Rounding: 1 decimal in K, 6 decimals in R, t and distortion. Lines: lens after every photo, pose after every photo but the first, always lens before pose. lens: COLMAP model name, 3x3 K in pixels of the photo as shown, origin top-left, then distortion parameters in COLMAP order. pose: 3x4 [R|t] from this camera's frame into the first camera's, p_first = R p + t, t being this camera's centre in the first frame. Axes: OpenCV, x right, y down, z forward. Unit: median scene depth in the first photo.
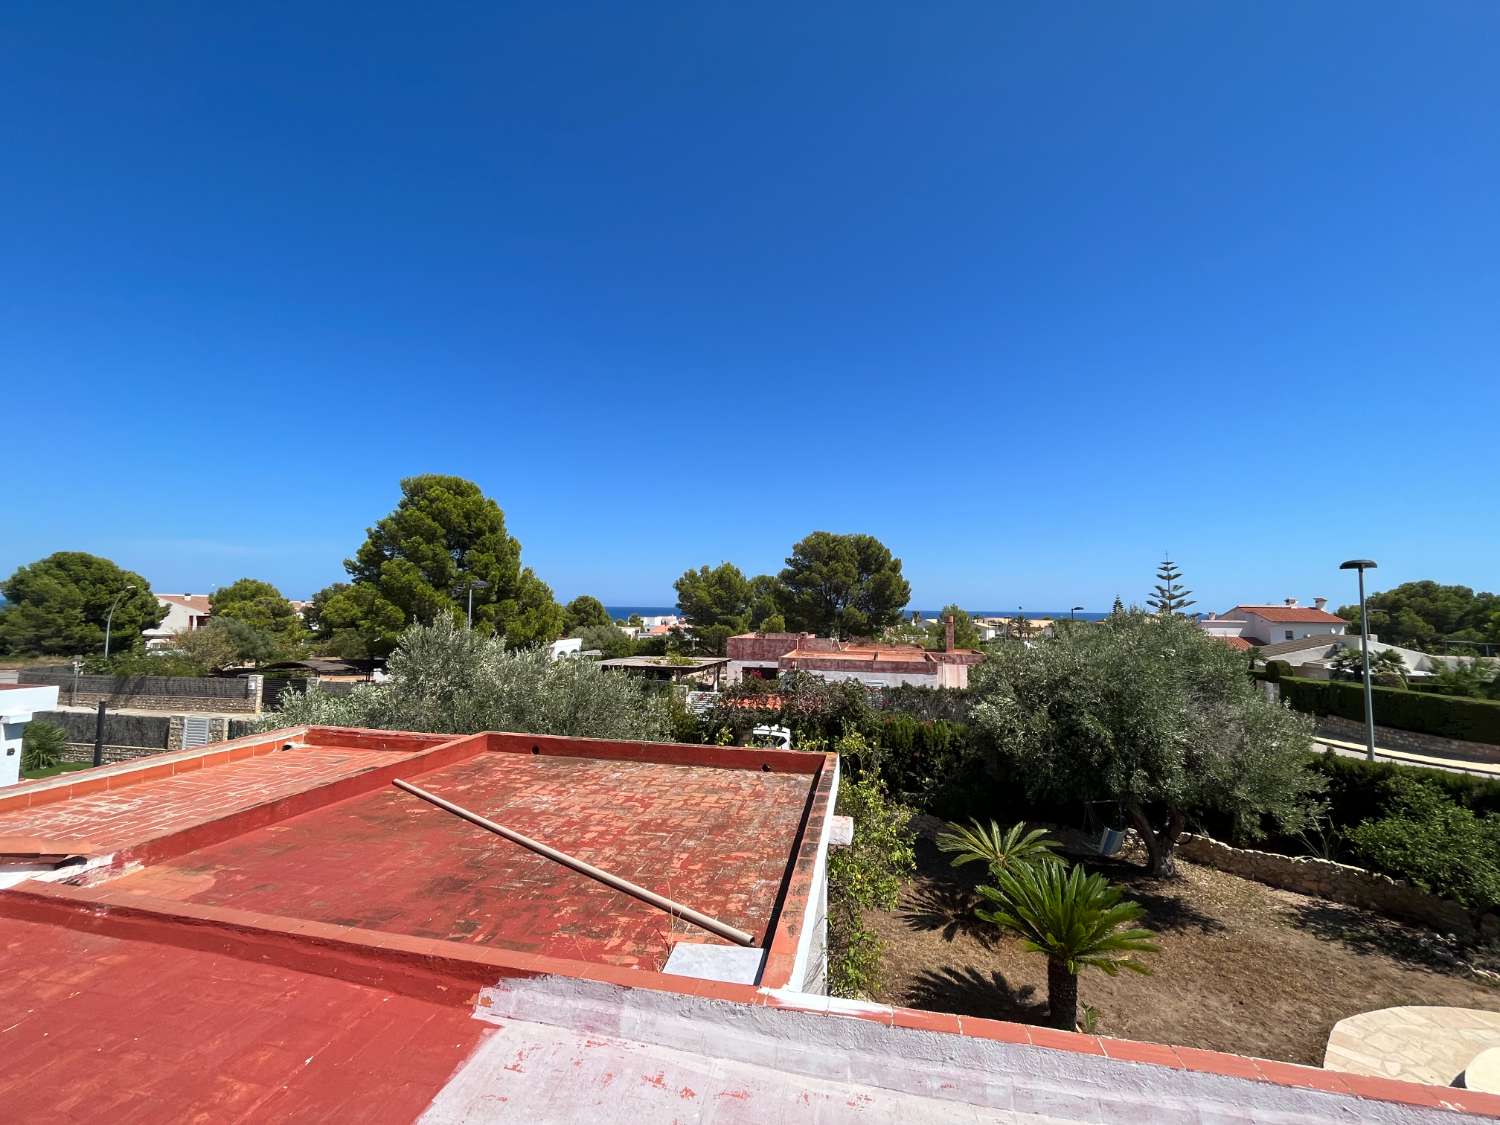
lens RADIAL K [[600.6, 0, 750.0], [0, 600.6, 562.5], [0, 0, 1]] dist [0.000104, 0.000202]
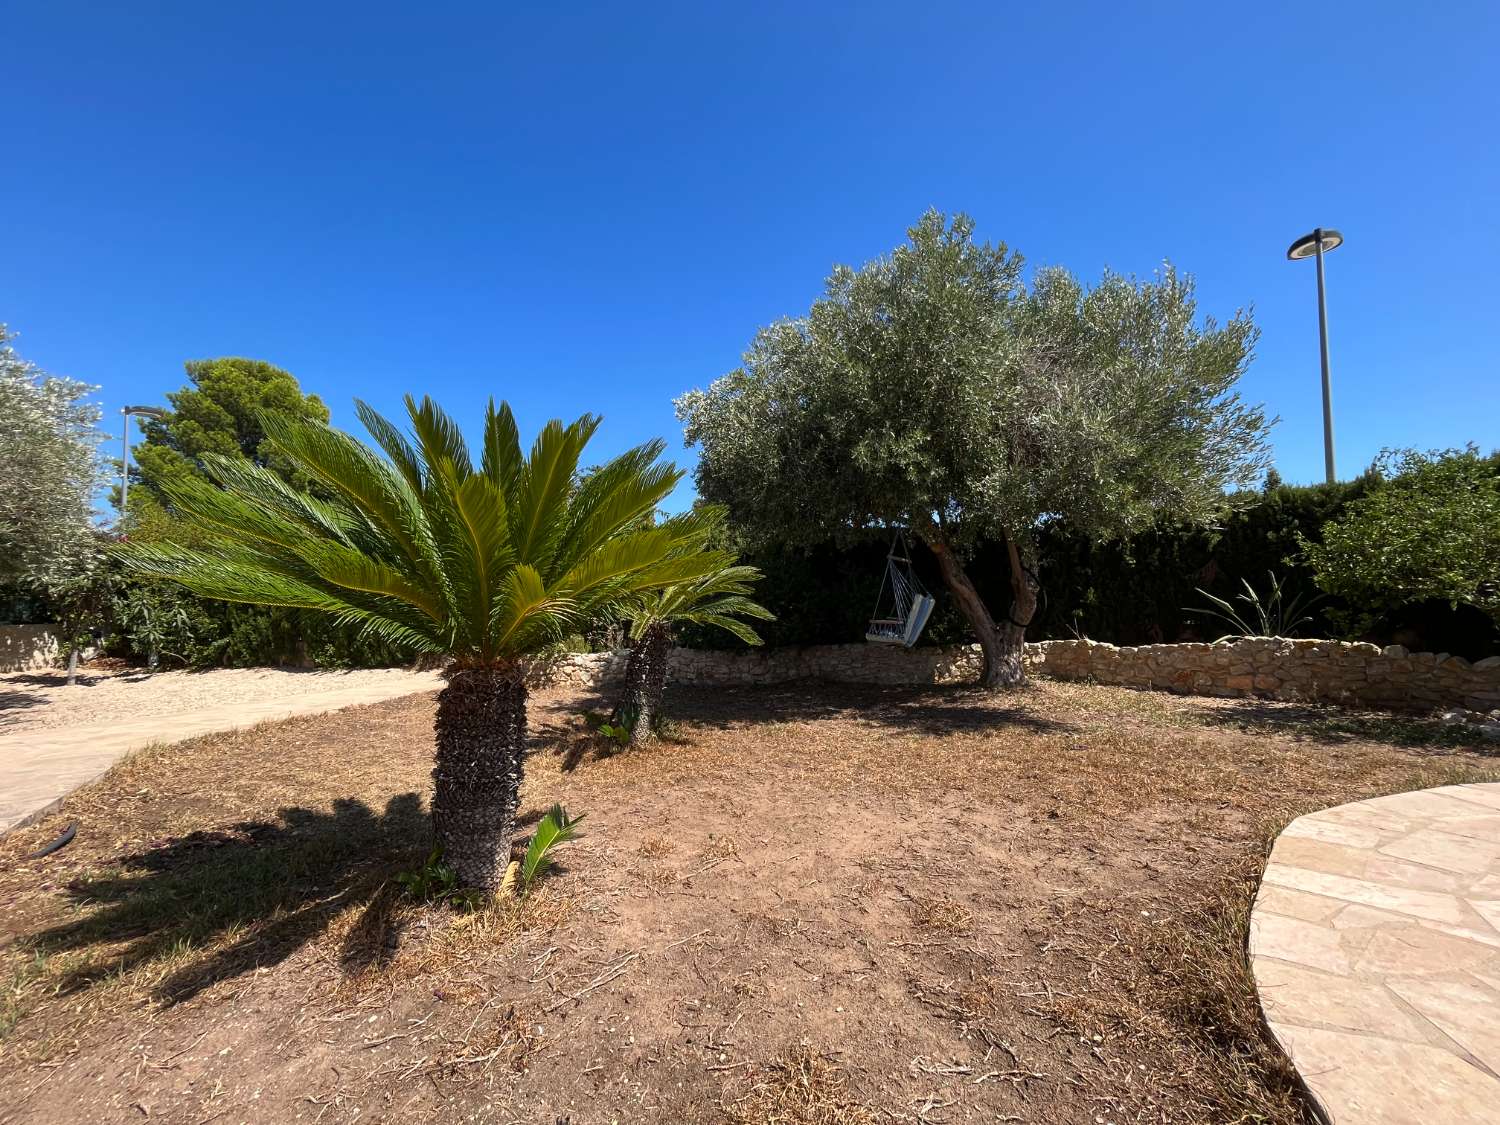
lens RADIAL K [[609.4, 0, 750.0], [0, 609.4, 562.5], [0, 0, 1]] dist [-0.004132, -0.000160]
pose [[0.998120, -0.017976, 0.058595, 0.432063], [0.015824, 0.999191, 0.036983, 0.396097], [-0.059212, -0.035986, 0.997597, 0.450654]]
